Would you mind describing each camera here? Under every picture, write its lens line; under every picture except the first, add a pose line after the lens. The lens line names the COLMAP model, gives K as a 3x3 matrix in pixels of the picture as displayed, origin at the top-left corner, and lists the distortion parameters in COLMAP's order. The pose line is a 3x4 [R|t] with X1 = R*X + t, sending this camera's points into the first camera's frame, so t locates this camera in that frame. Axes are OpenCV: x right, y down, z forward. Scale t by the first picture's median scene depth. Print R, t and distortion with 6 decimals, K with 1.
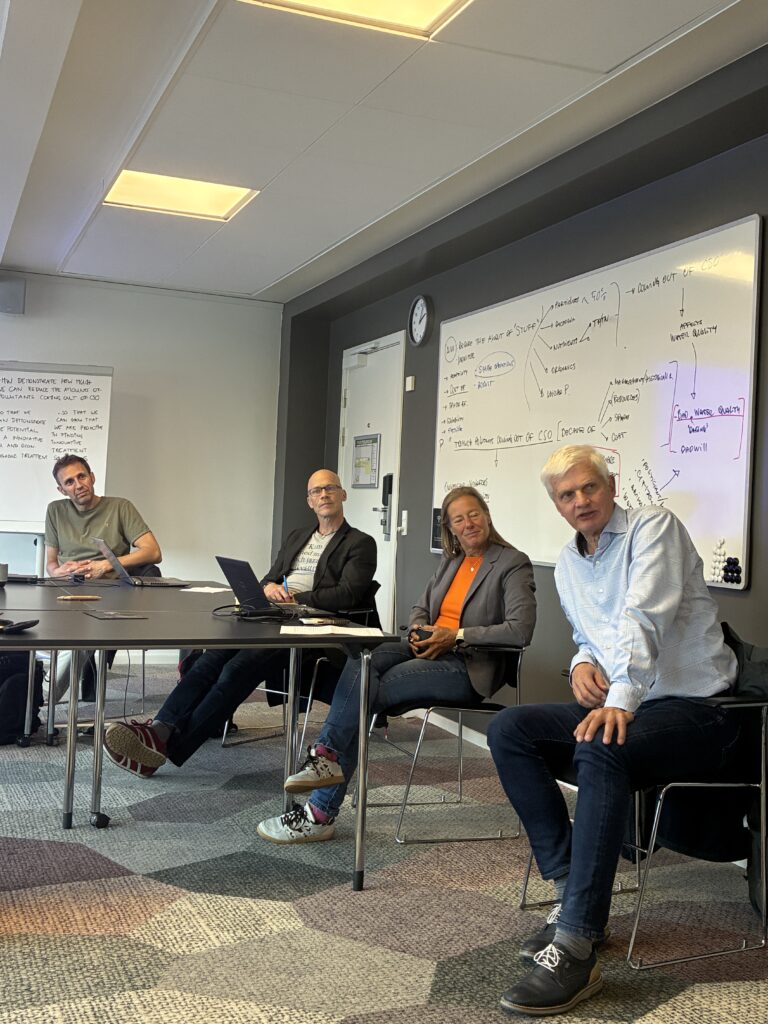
lens RADIAL K [[1172.7, 0, 384.0], [0, 1172.7, 512.0], [0, 0, 1]] dist [-0.007590, -0.019069]
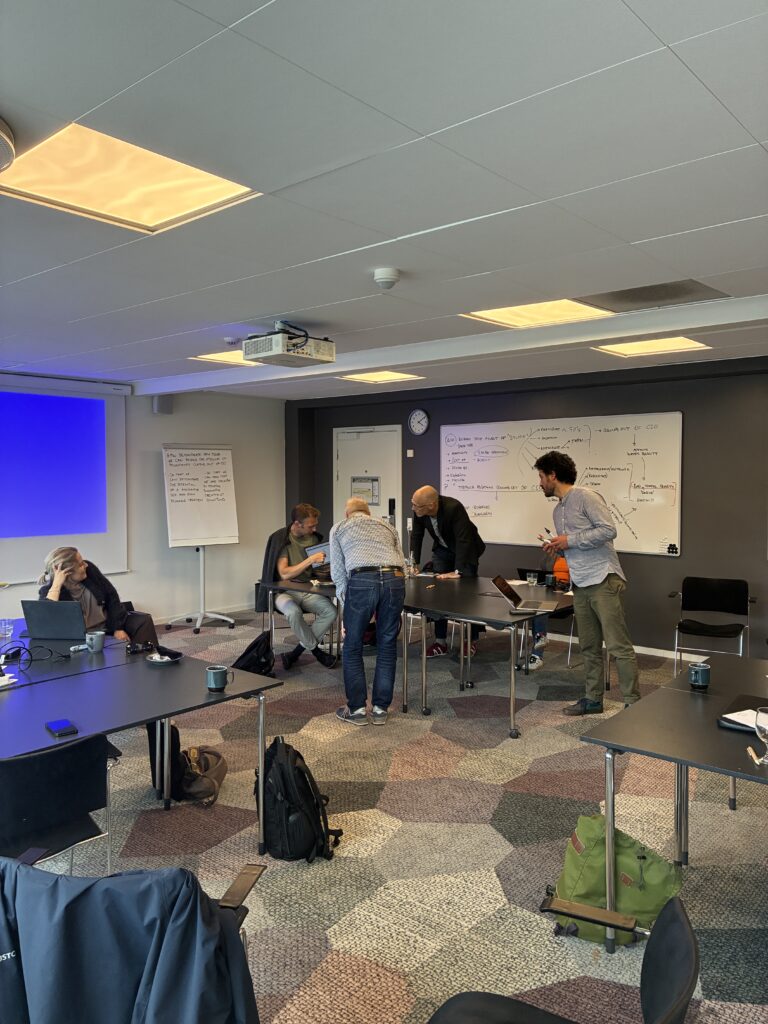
lens RADIAL K [[780.1, 0, 384.0], [0, 780.1, 512.0], [0, 0, 1]] dist [0.001987, 0.000520]
pose [[0.888789, -0.070397, 0.452878, -0.724159], [0.042911, 0.996574, 0.070697, -0.125031], [-0.456303, -0.043401, 0.888765, -0.166930]]
